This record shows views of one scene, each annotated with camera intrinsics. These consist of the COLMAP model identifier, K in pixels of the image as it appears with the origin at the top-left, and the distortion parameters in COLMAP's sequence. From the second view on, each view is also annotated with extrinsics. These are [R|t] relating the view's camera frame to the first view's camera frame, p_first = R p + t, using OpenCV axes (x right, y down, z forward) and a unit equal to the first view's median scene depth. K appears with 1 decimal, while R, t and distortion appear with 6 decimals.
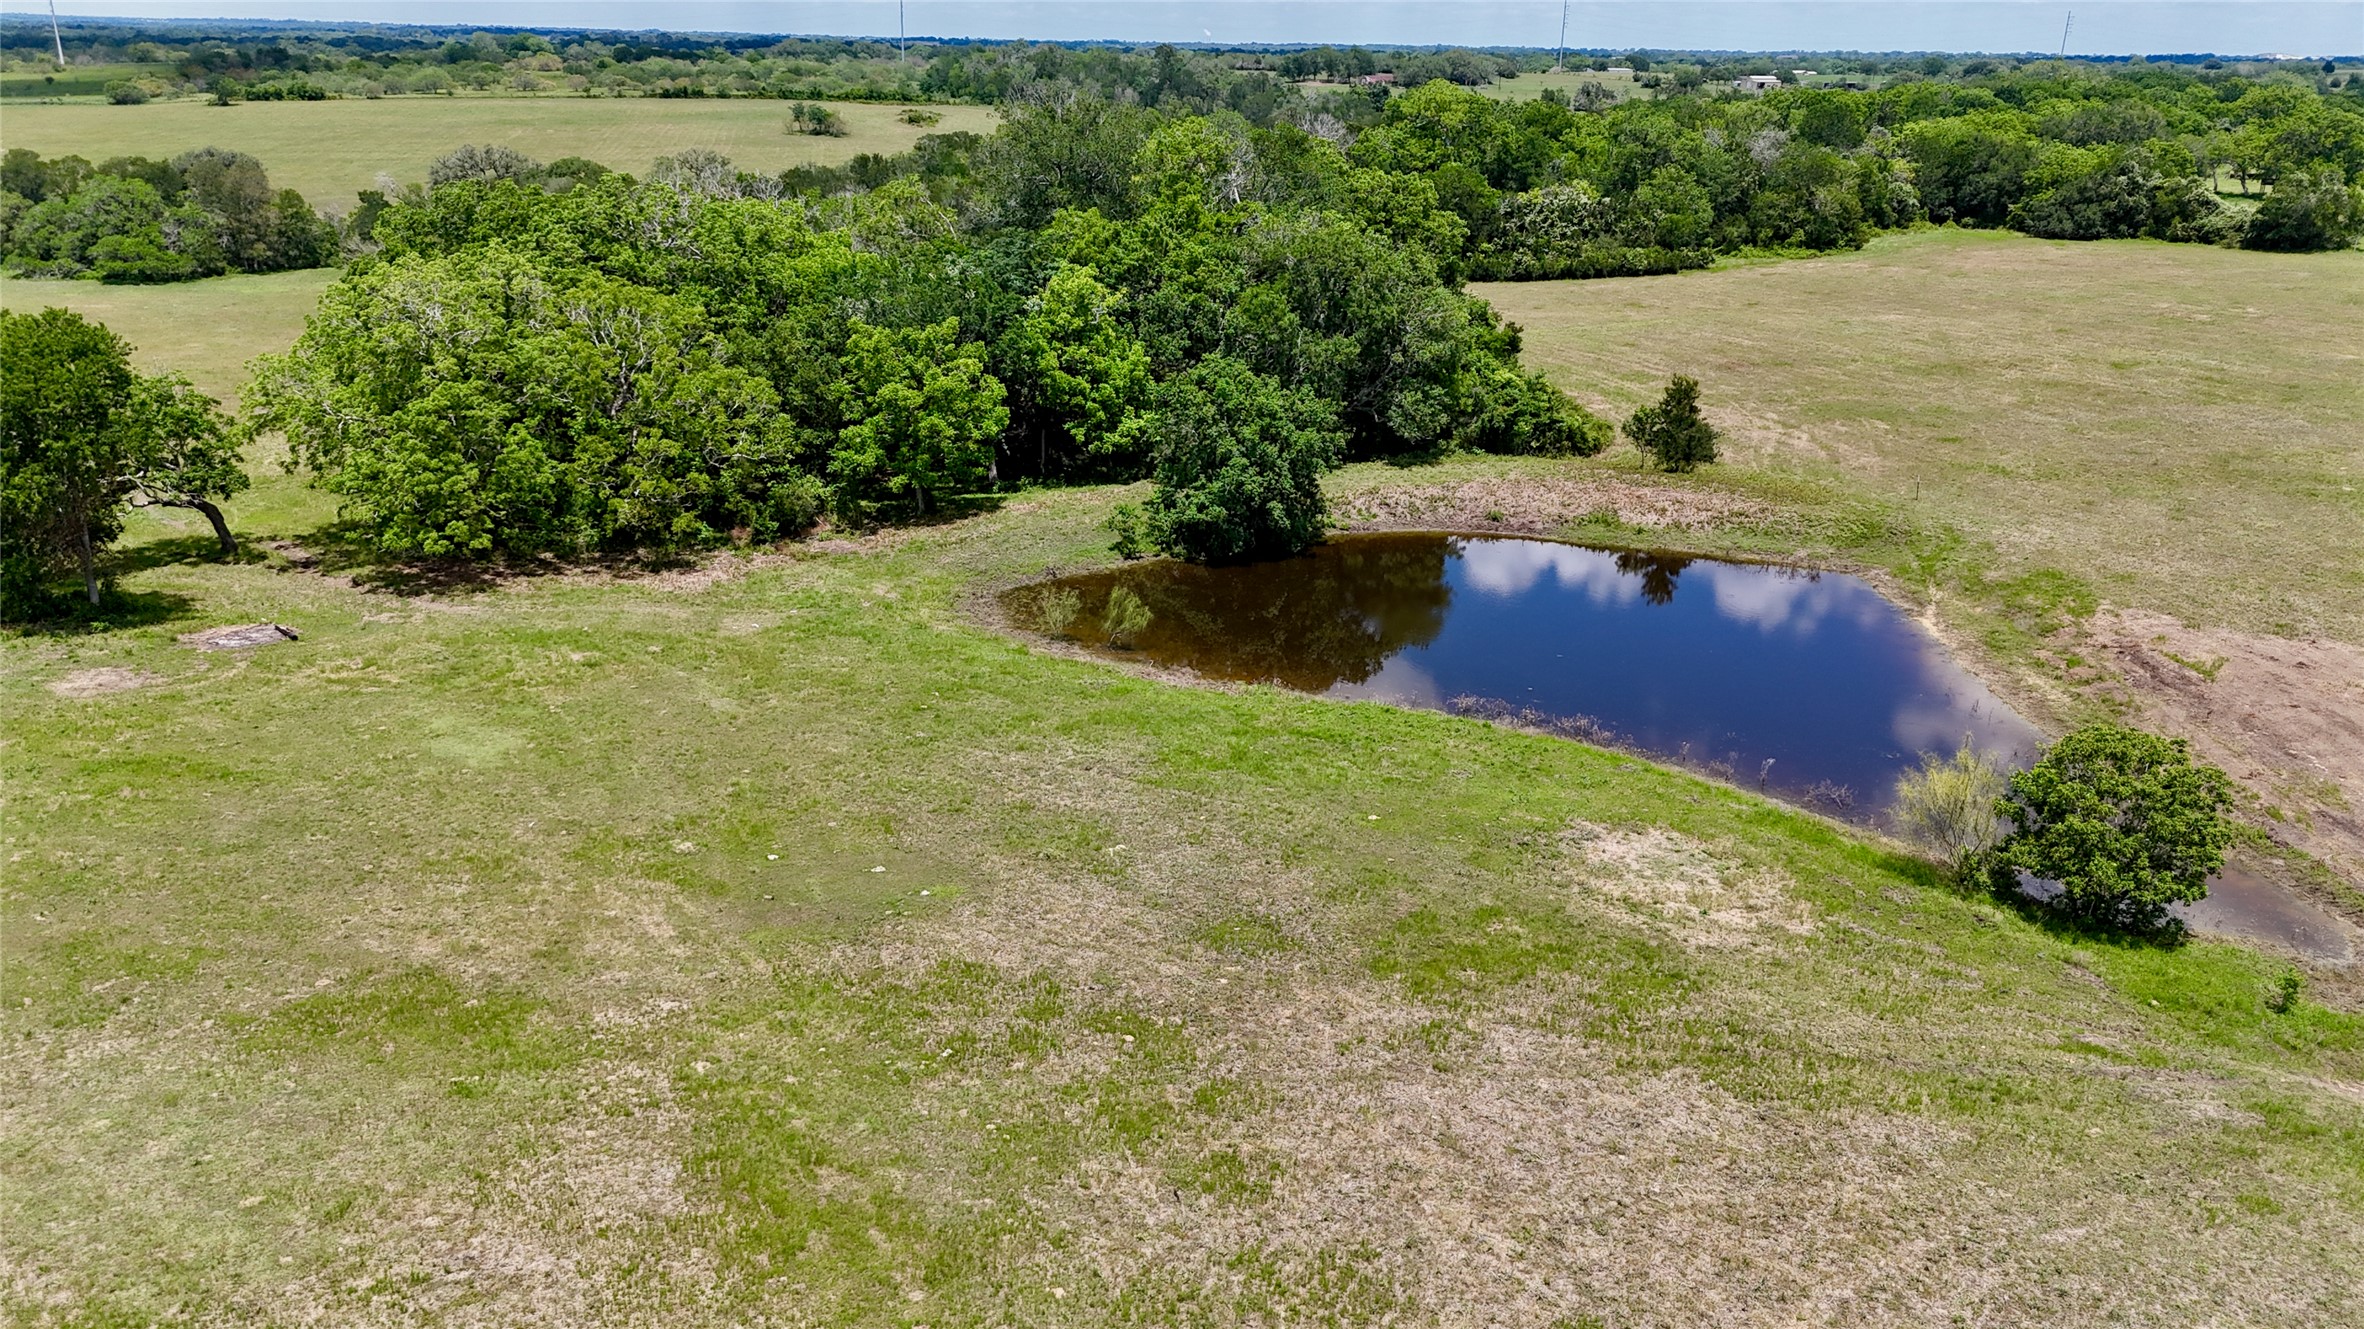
lens RADIAL K [[1744.4, 0, 1187.2], [0, 1744.4, 651.5], [0, 0, 1]] dist [0.059884, -0.046808]
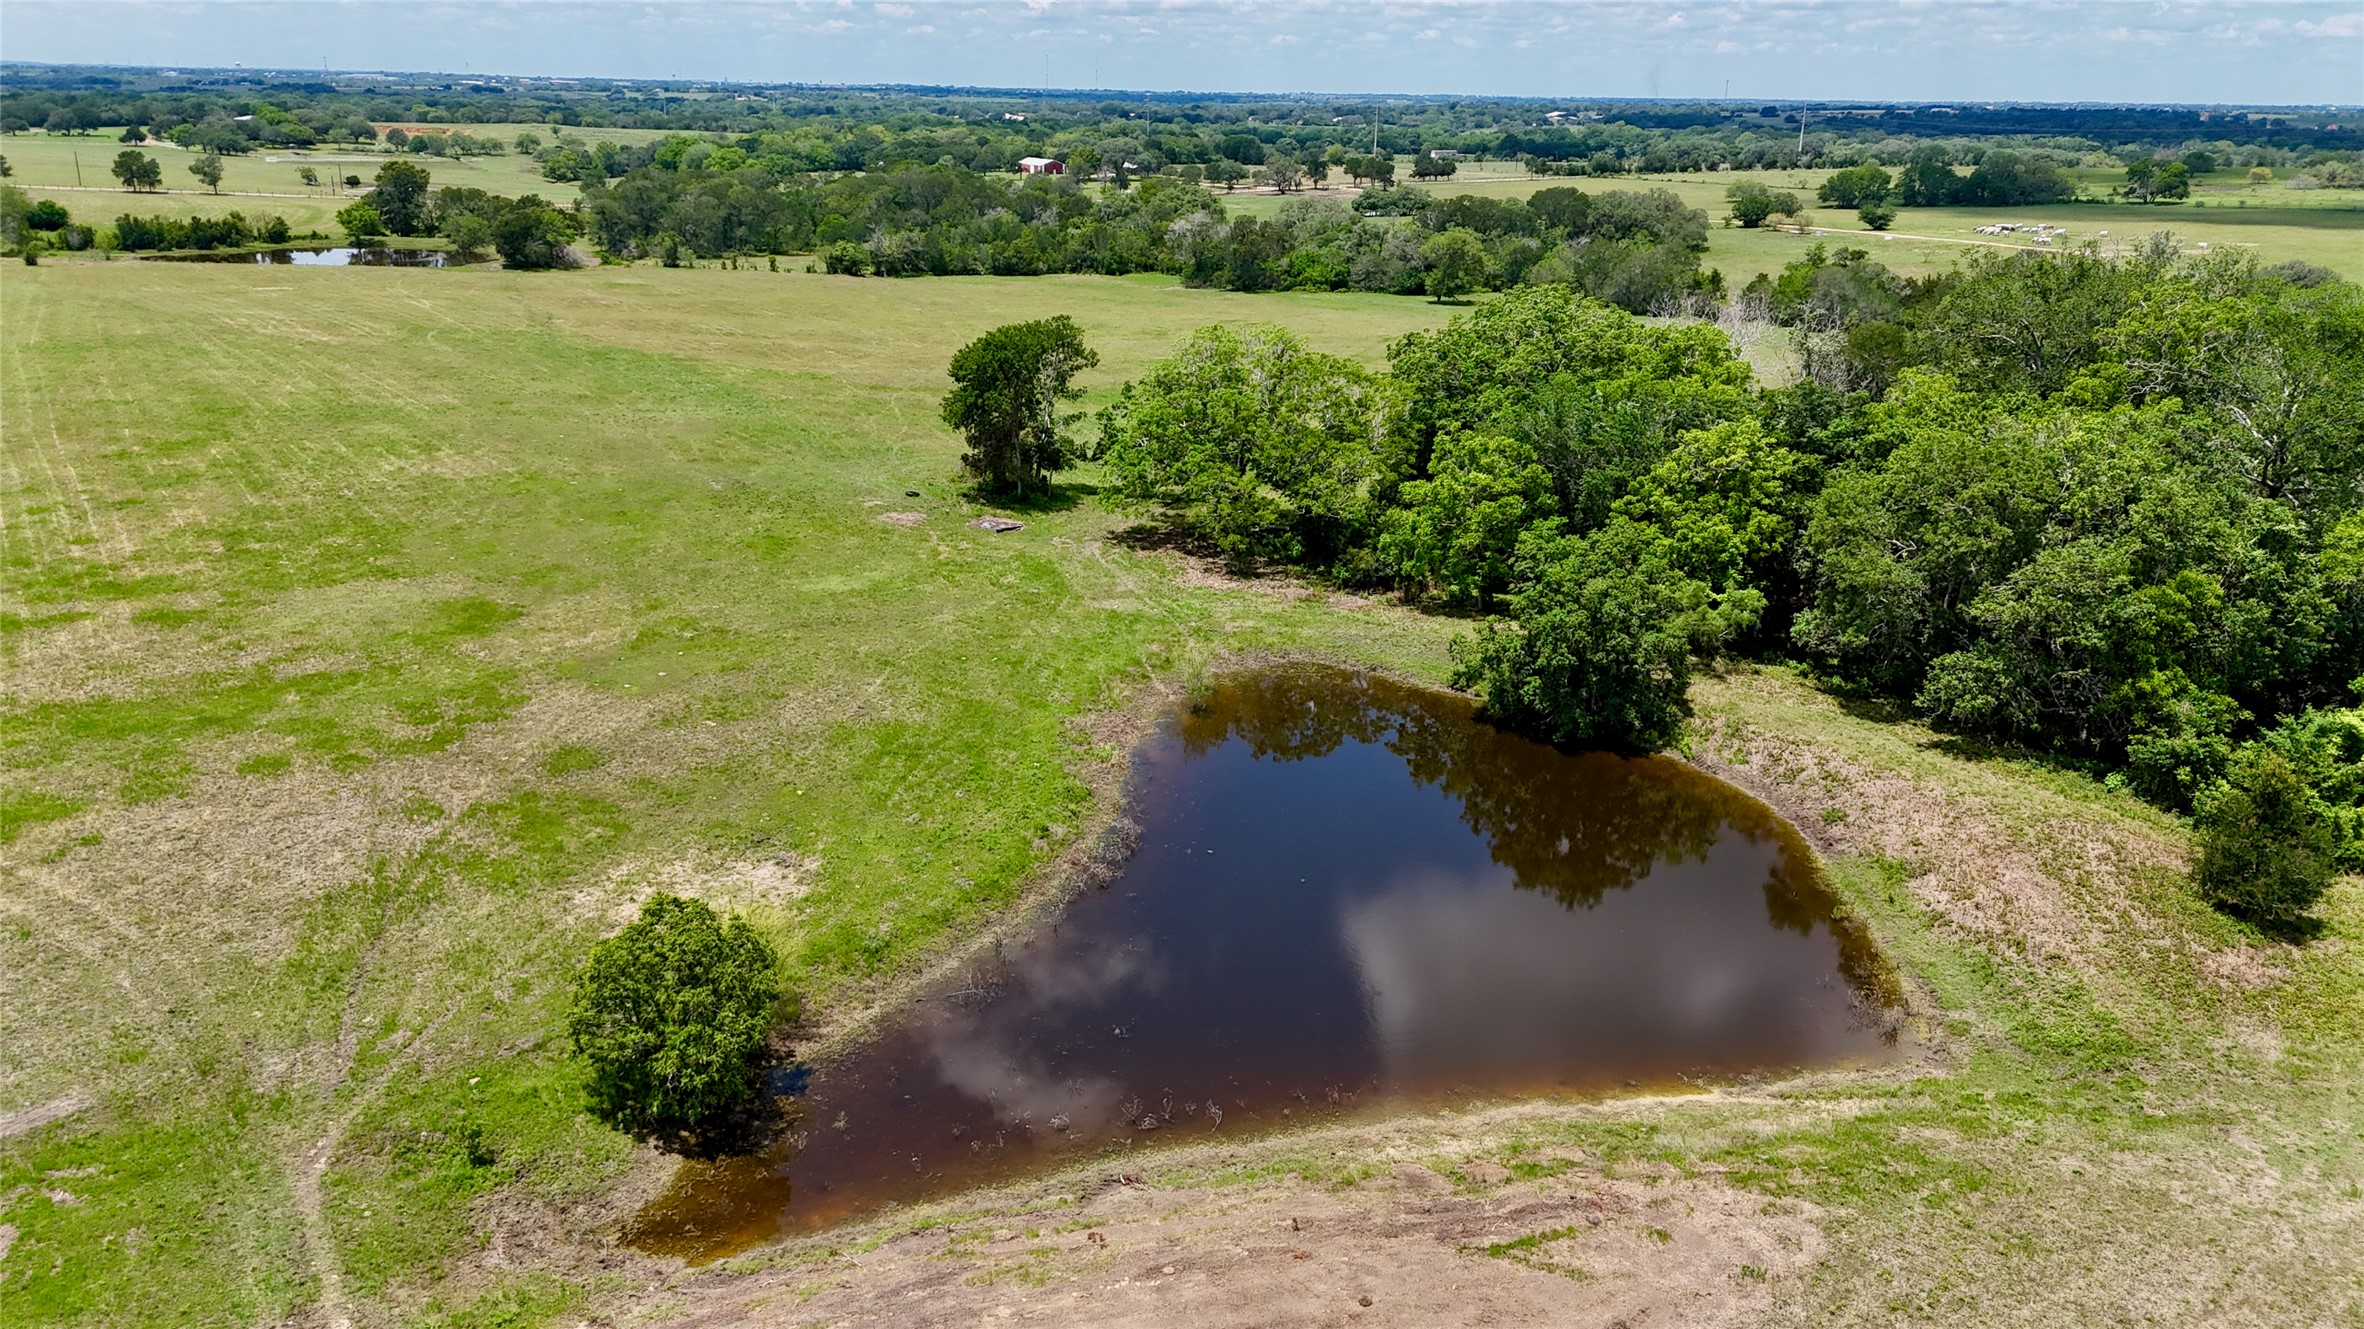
lens RADIAL K [[1744.4, 0, 1166.3], [0, 1744.4, 661.3], [0, 0, 1]] dist [0.059884, -0.046808]
pose [[0.257153, 0.283575, -0.923828, 0.709240], [-0.327015, 0.925113, 0.192942, -0.174768], [0.909359, 0.252490, 0.330629, 0.433699]]
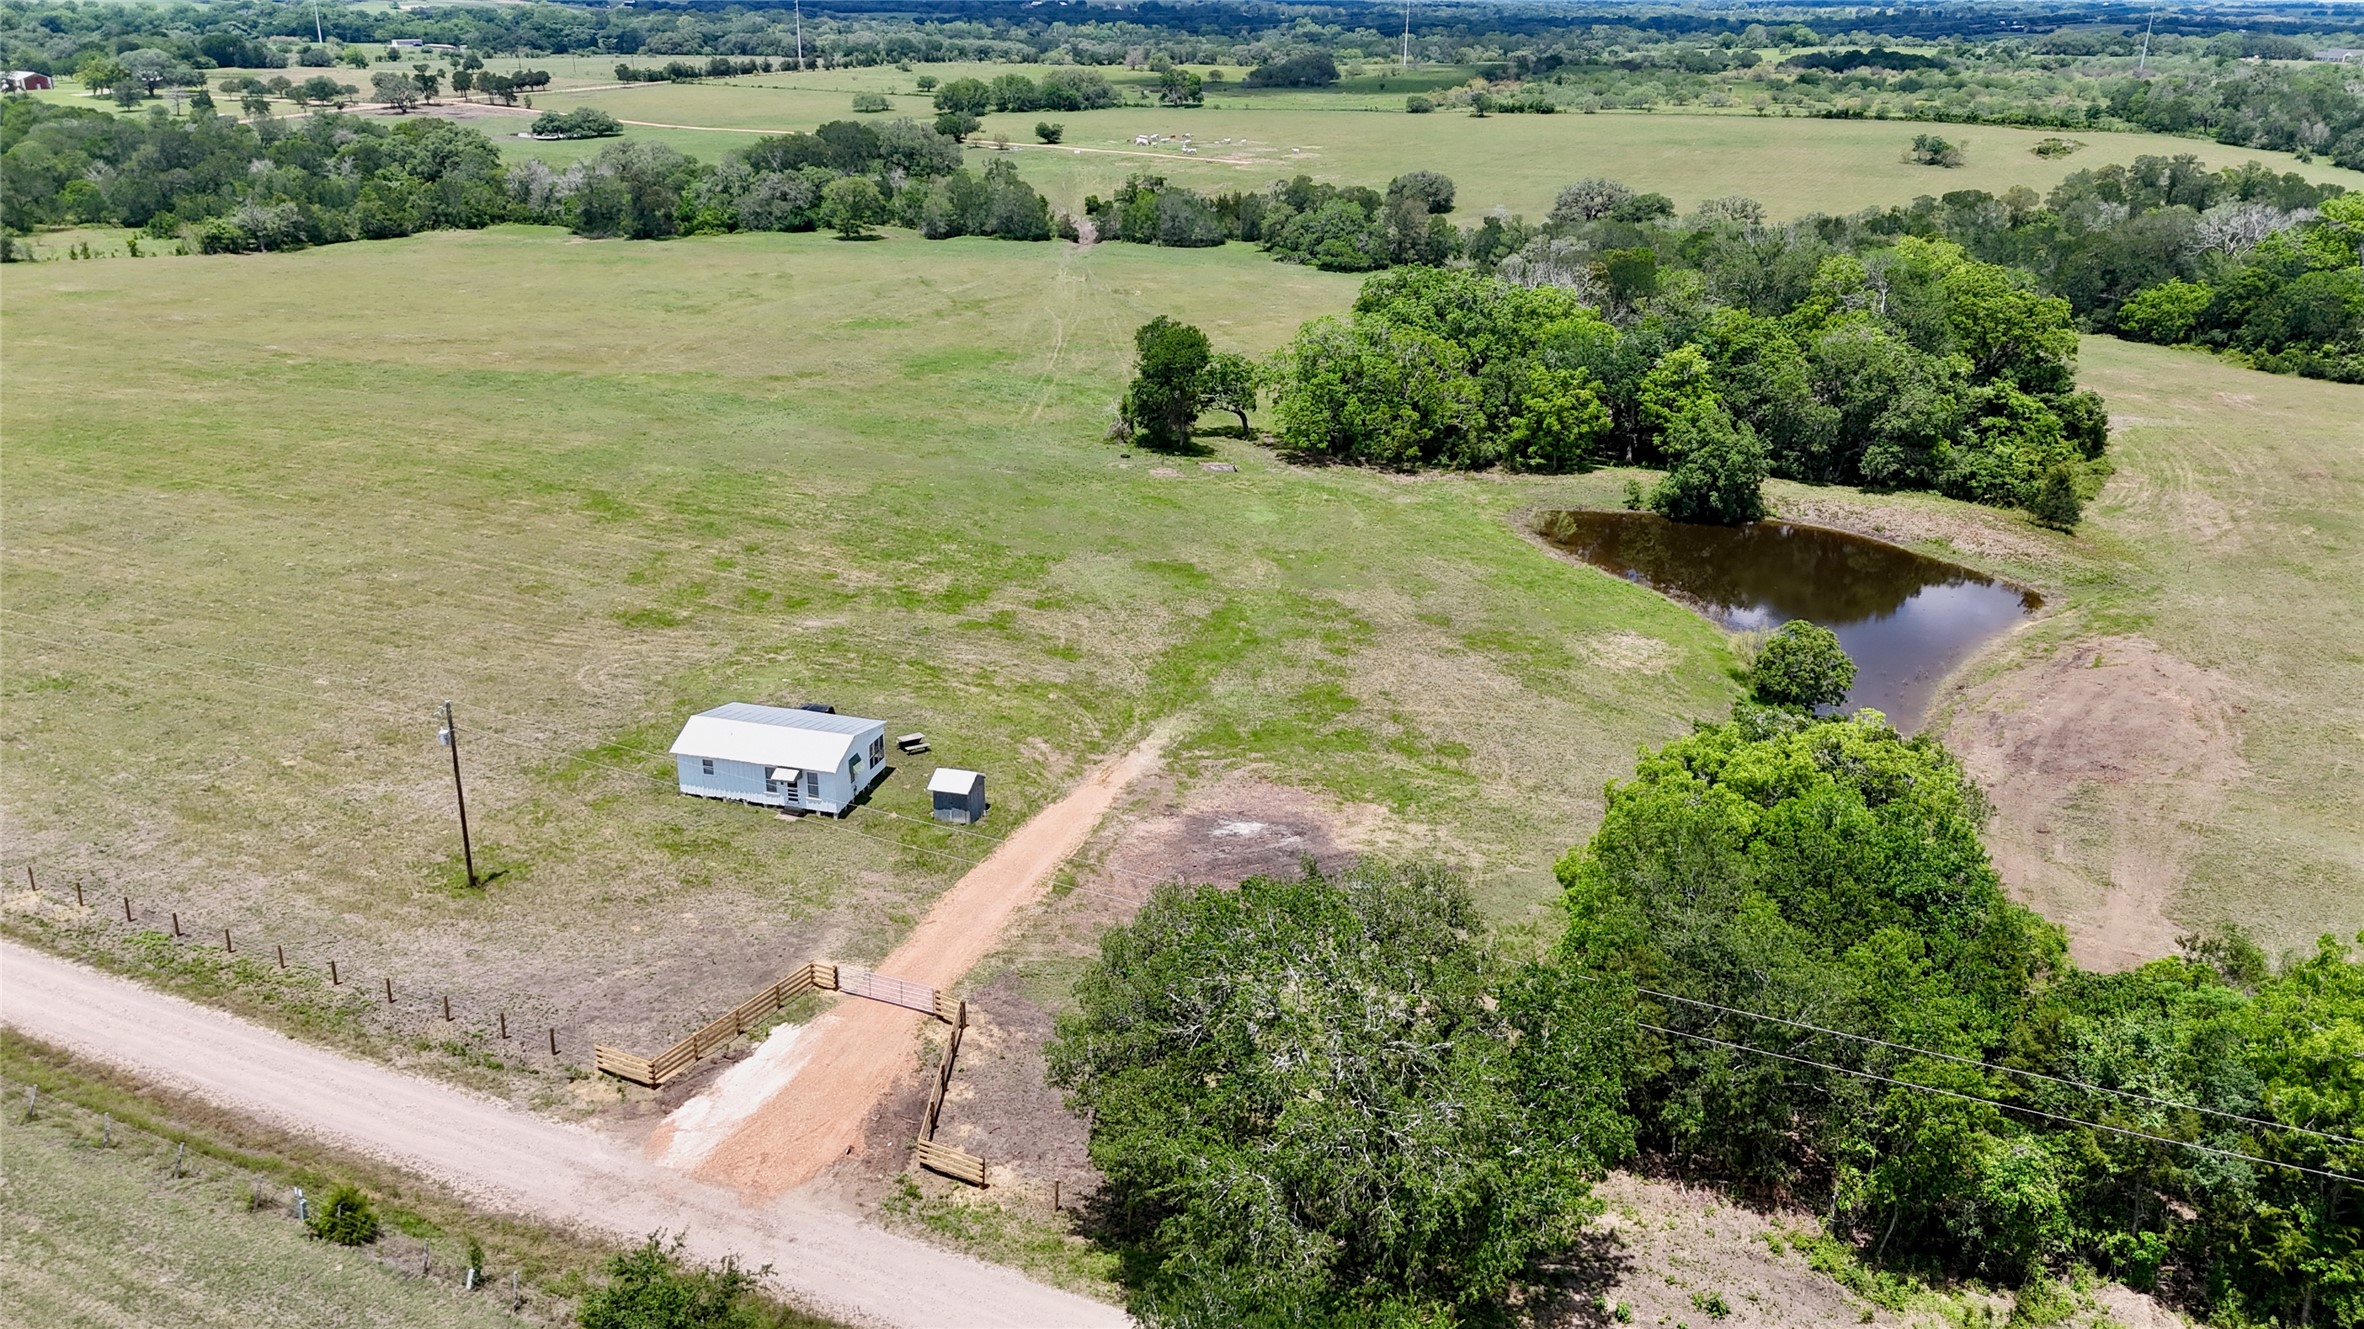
lens RADIAL K [[1744.4, 0, 1175.2], [0, 1744.4, 662.6], [0, 0, 1]] dist [0.059884, -0.046808]
pose [[0.772916, 0.228317, -0.592006, 0.612679], [-0.213503, 0.972195, 0.096196, 0.024422], [0.597509, 0.052043, 0.800172, -0.643900]]
